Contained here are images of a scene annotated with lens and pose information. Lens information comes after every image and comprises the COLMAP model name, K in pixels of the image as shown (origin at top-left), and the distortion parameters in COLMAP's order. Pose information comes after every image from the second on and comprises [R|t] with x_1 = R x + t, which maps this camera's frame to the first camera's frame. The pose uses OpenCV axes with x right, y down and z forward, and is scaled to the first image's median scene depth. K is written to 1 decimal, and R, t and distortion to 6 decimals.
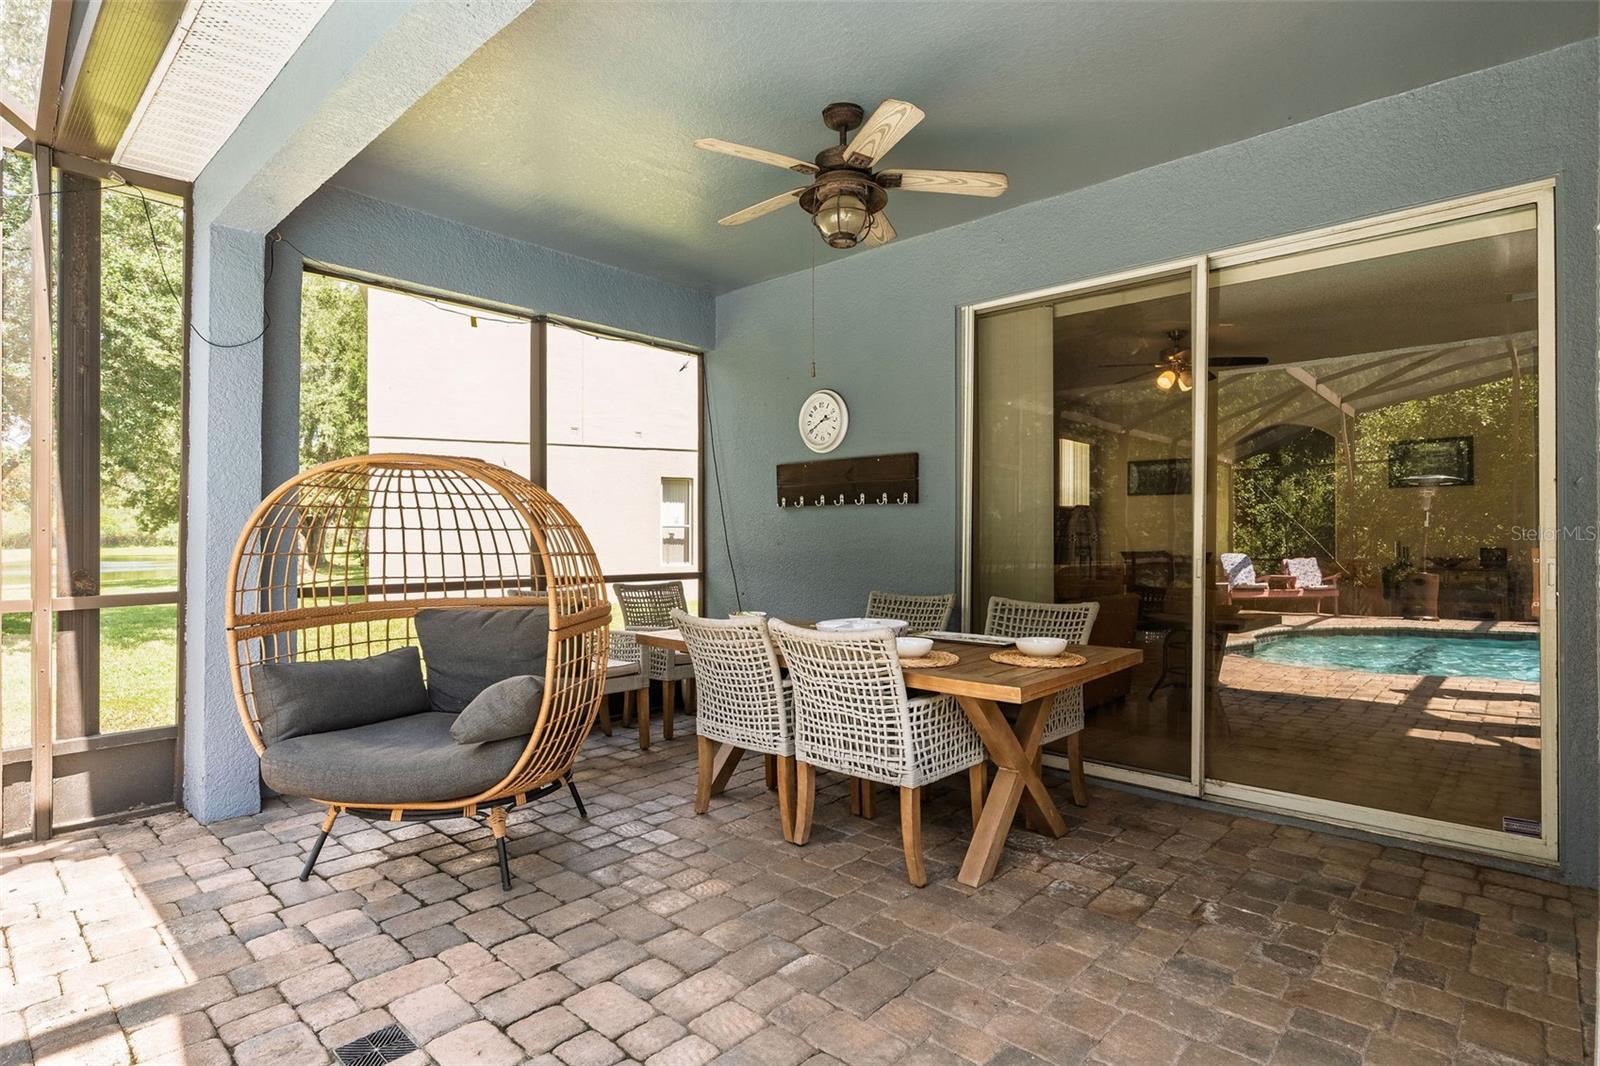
lens RADIAL K [[811.0, 0, 804.4], [0, 811.0, 532.1], [0, 0, 1]] dist [-0.000338, -0.000127]
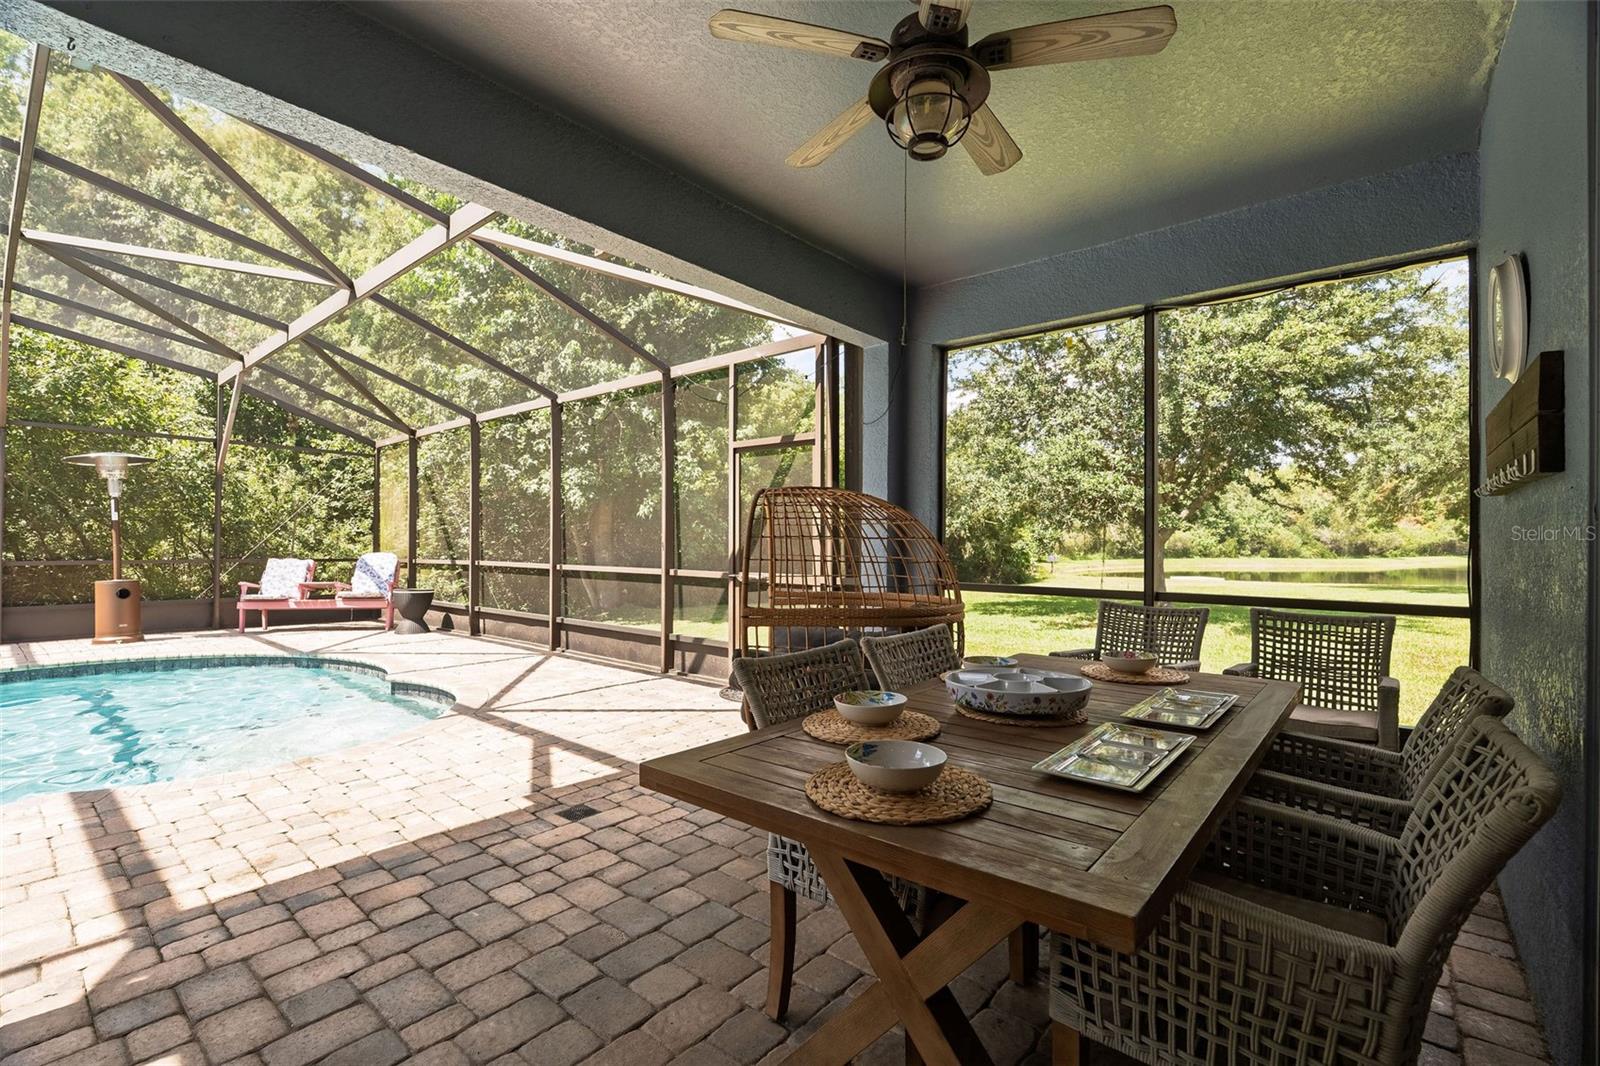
lens RADIAL K [[710.2, 0, 803.8], [0, 710.2, 535.5], [0, 0, 1]] dist [0.001275, 0.000051]
pose [[0.045357, -0.007754, -0.998941, 1.007997], [-0.002030, 0.999967, -0.007854, 0.001733], [0.998969, 0.002384, 0.045339, 1.260942]]
